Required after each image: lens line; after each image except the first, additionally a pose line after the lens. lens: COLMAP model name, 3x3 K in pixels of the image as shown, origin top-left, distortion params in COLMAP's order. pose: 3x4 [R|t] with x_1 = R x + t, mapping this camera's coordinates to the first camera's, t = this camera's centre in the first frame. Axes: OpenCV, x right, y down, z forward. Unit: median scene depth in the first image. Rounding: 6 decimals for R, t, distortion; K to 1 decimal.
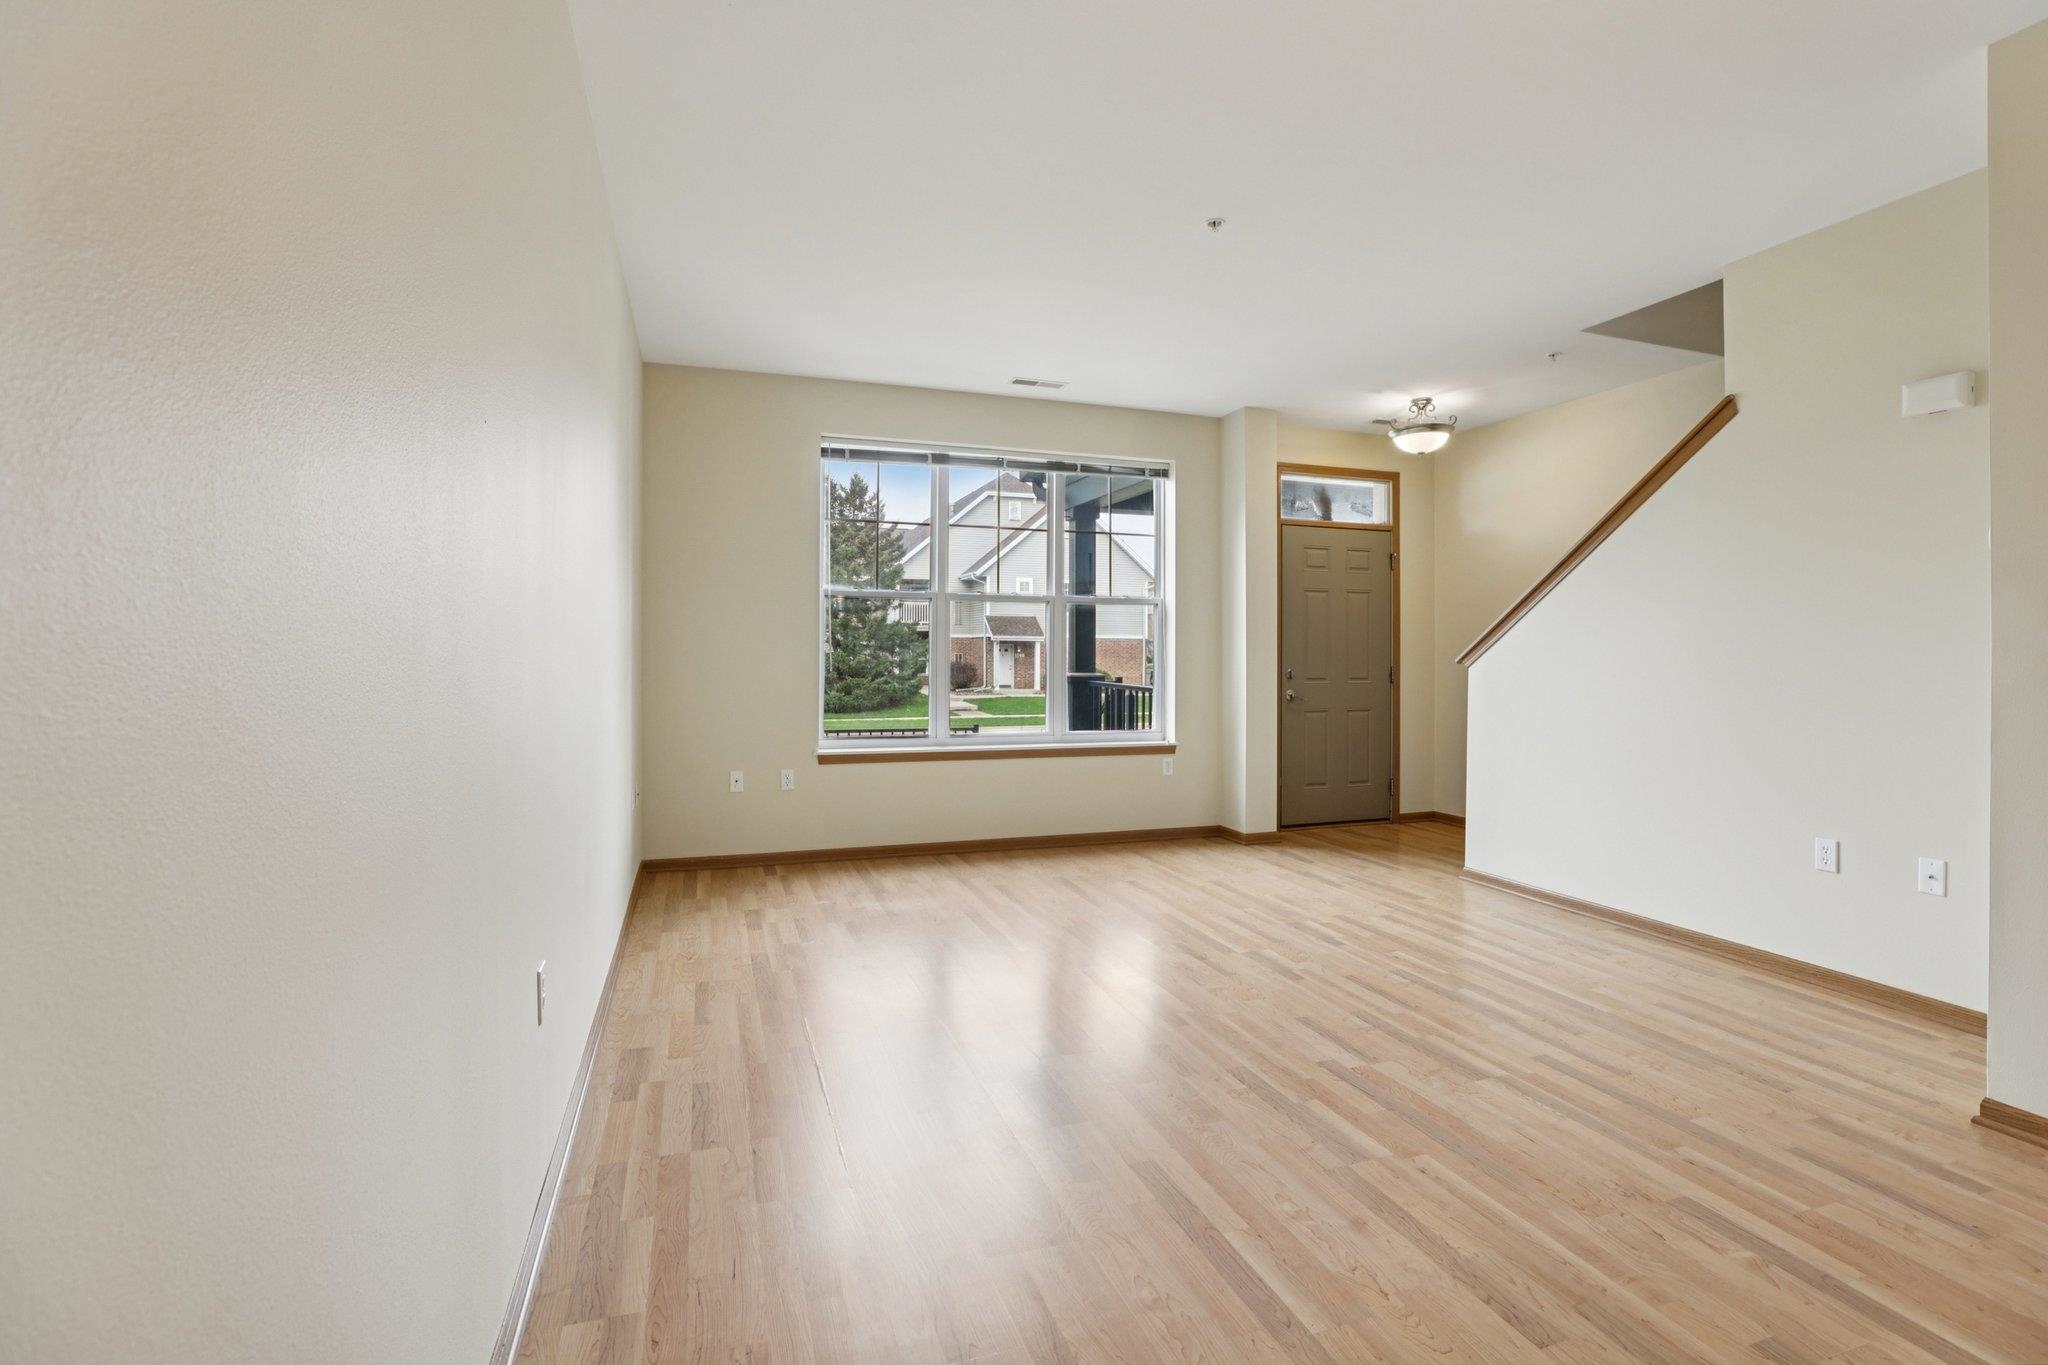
lens RADIAL K [[948.7, 0, 1041.8], [0, 948.7, 684.8], [0, 0, 1]] dist [-0.042291, 0.013697]
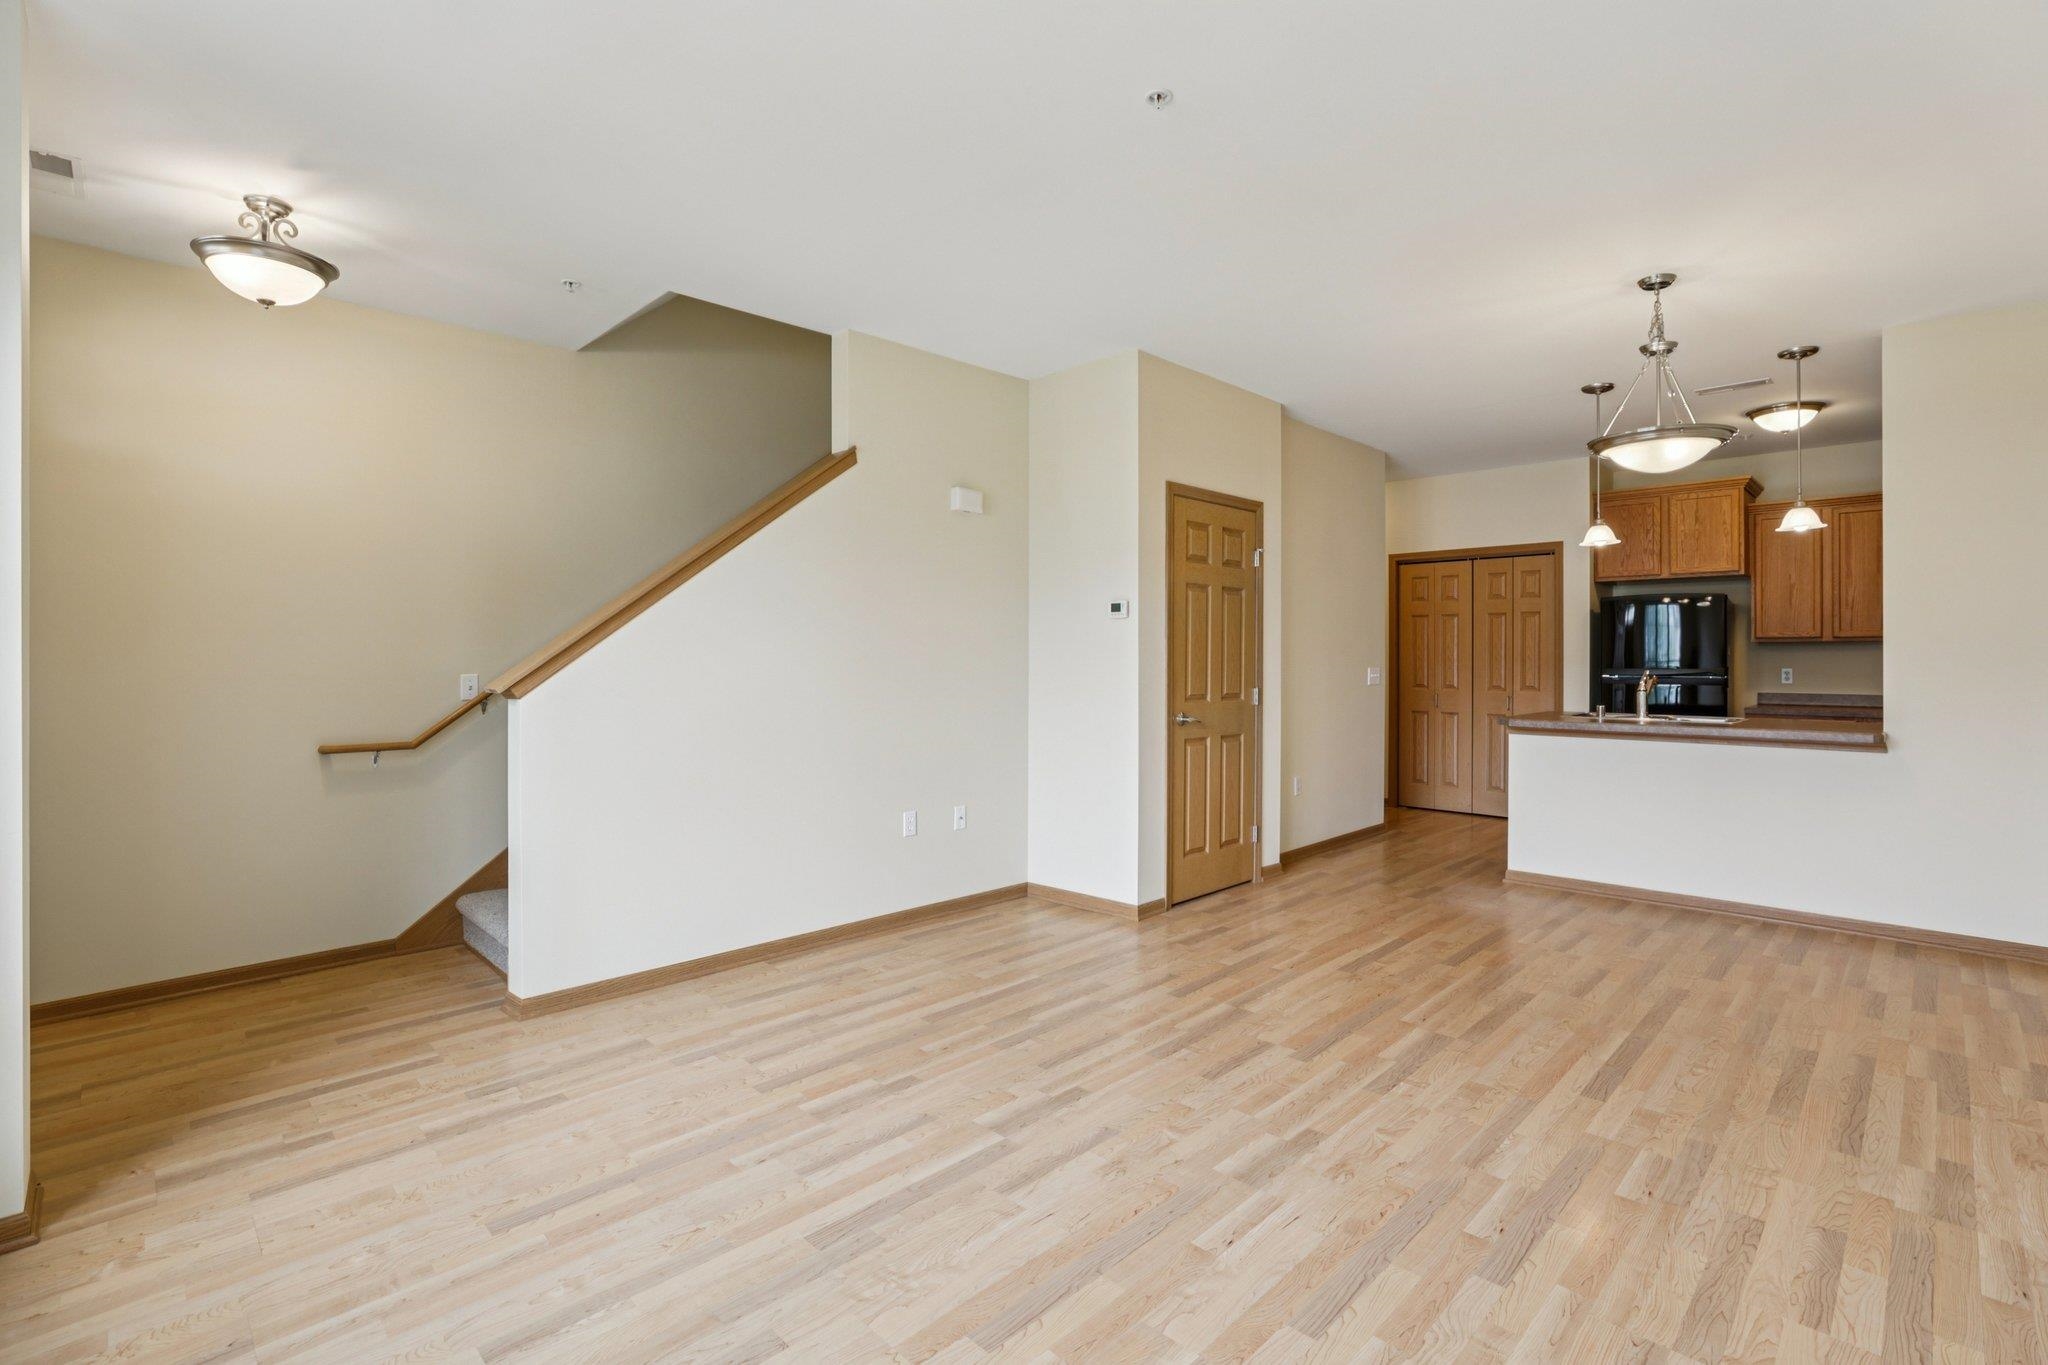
lens RADIAL K [[948.7, 0, 1027.3], [0, 948.7, 658.9], [0, 0, 1]] dist [-0.042291, 0.013697]
pose [[-0.432004, -0.005574, 0.901854, -0.553649], [0.026849, 0.999458, 0.019038, -0.088932], [-0.901472, 0.032438, -0.431621, 1.802389]]
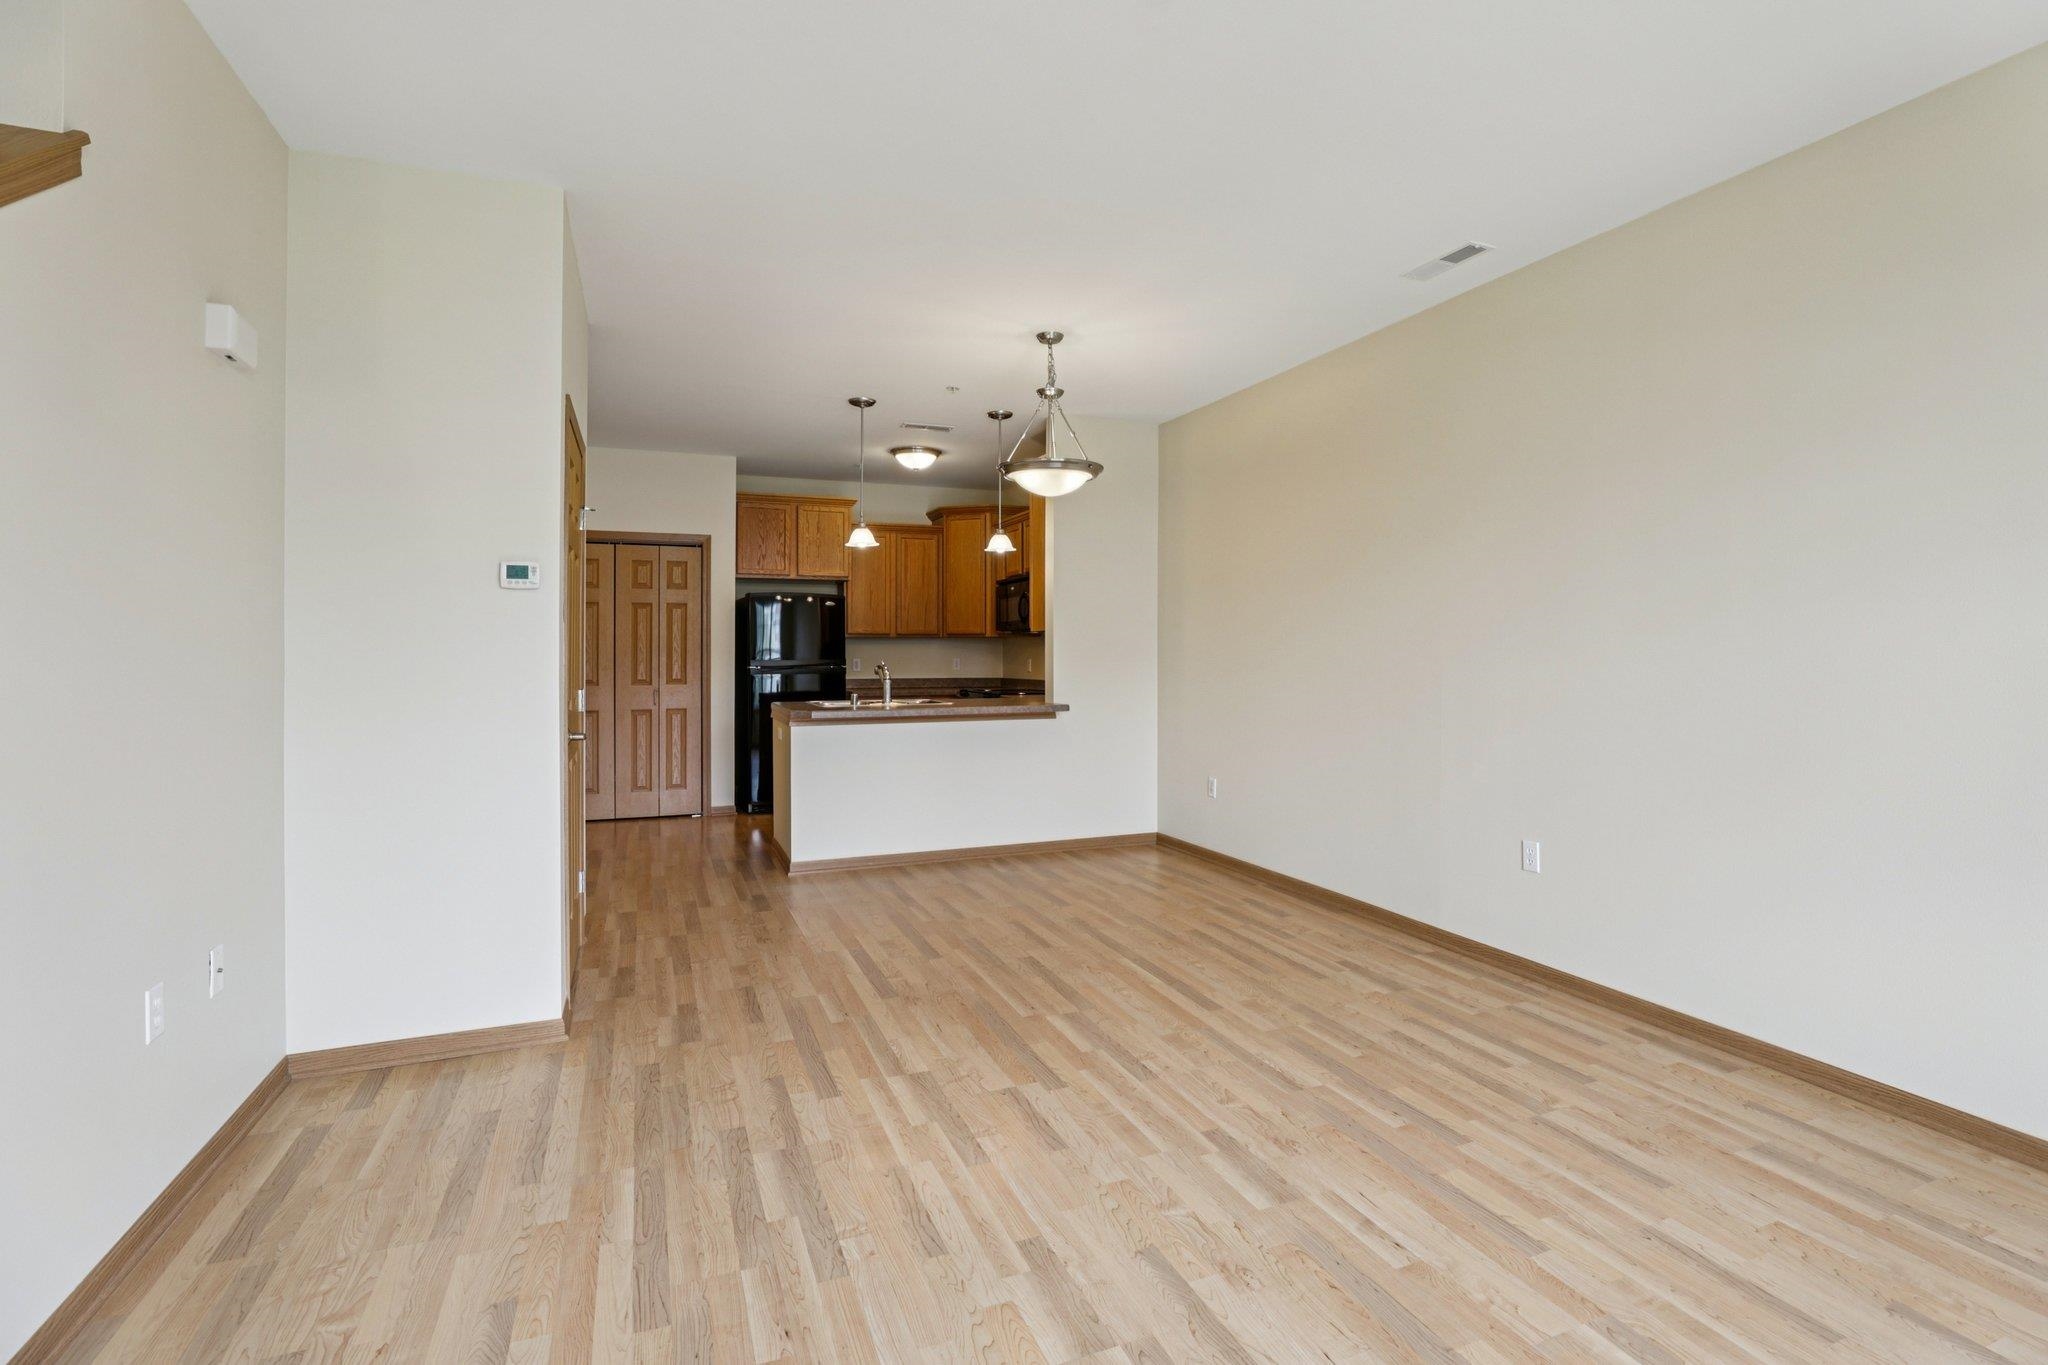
lens RADIAL K [[948.7, 0, 1044.5], [0, 948.7, 661.3], [0, 0, 1]] dist [-0.042291, 0.013697]
pose [[-0.998372, -0.004824, -0.056839, 0.390269], [-0.007272, 0.999051, 0.042936, -0.092774], [0.056578, 0.043279, -0.997460, 2.050332]]
